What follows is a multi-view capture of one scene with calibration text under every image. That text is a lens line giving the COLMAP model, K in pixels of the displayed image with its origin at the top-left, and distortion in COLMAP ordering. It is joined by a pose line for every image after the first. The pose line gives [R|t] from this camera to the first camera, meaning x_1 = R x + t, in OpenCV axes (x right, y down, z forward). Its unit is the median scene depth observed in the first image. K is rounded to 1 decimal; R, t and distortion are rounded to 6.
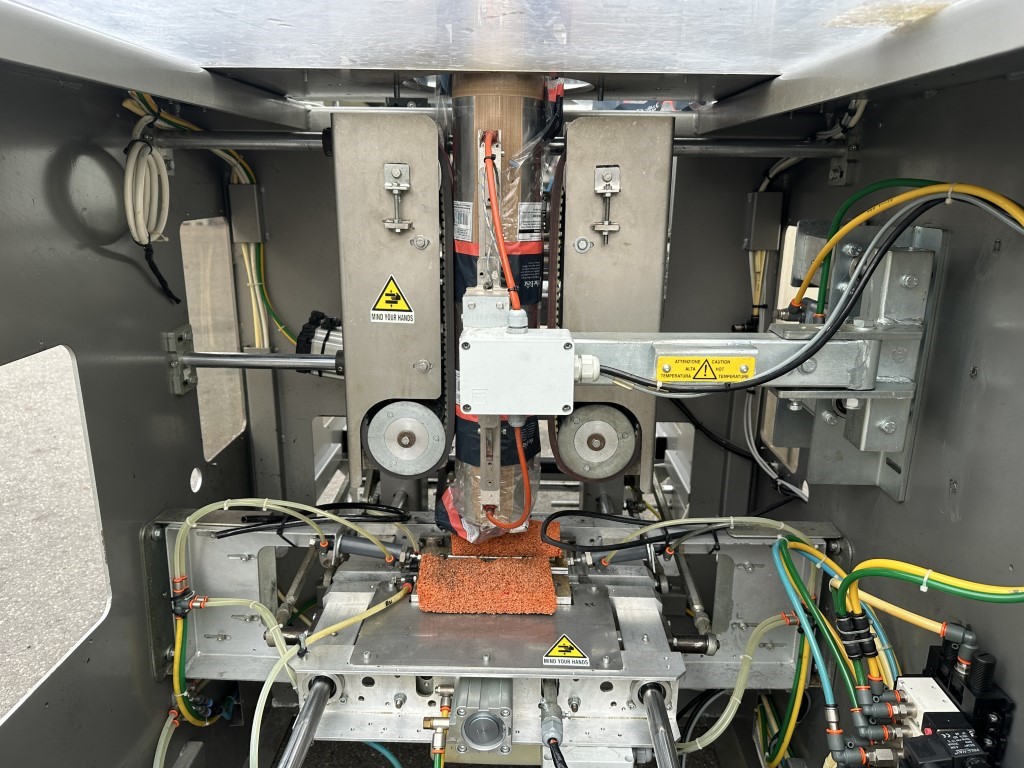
lens RADIAL K [[709.2, 0, 512.2], [0, 709.2, 375.0], [0, 0, 1]] dist [0.104015, -0.131306]
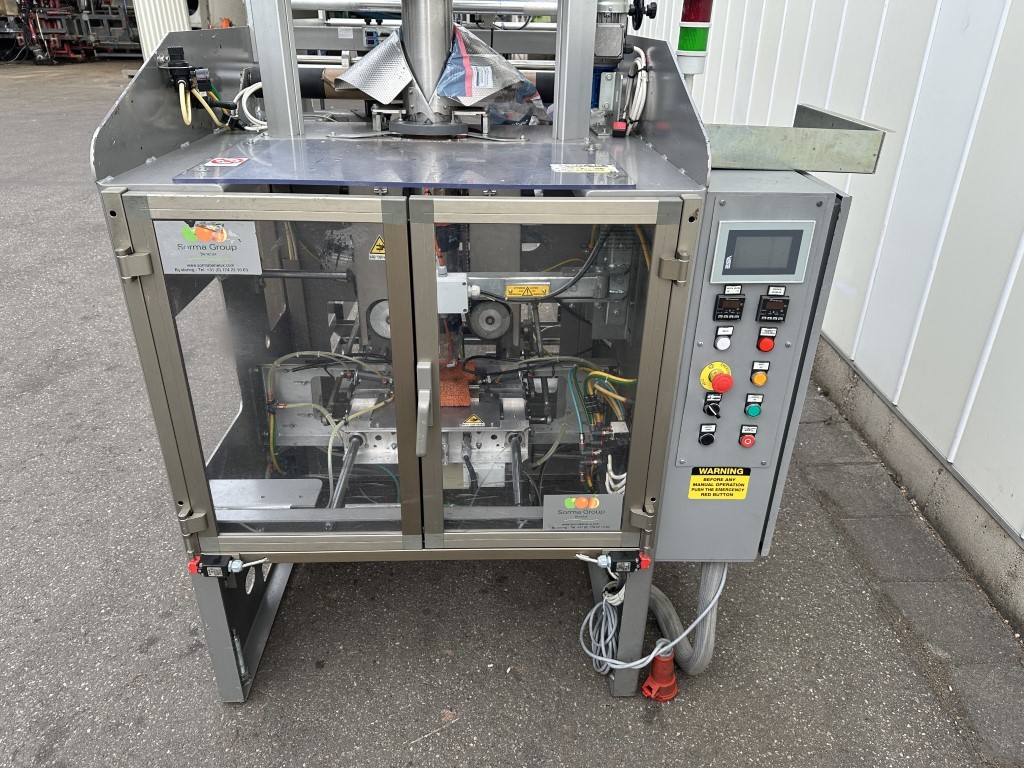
lens RADIAL K [[709.2, 0, 512.2], [0, 709.2, 375.0], [0, 0, 1]] dist [0.104015, -0.131306]
pose [[0.998601, -0.017626, 0.049861, 0.077056], [0.007133, 0.979100, 0.203253, -0.147685], [-0.052402, -0.202613, 0.977856, -0.895627]]
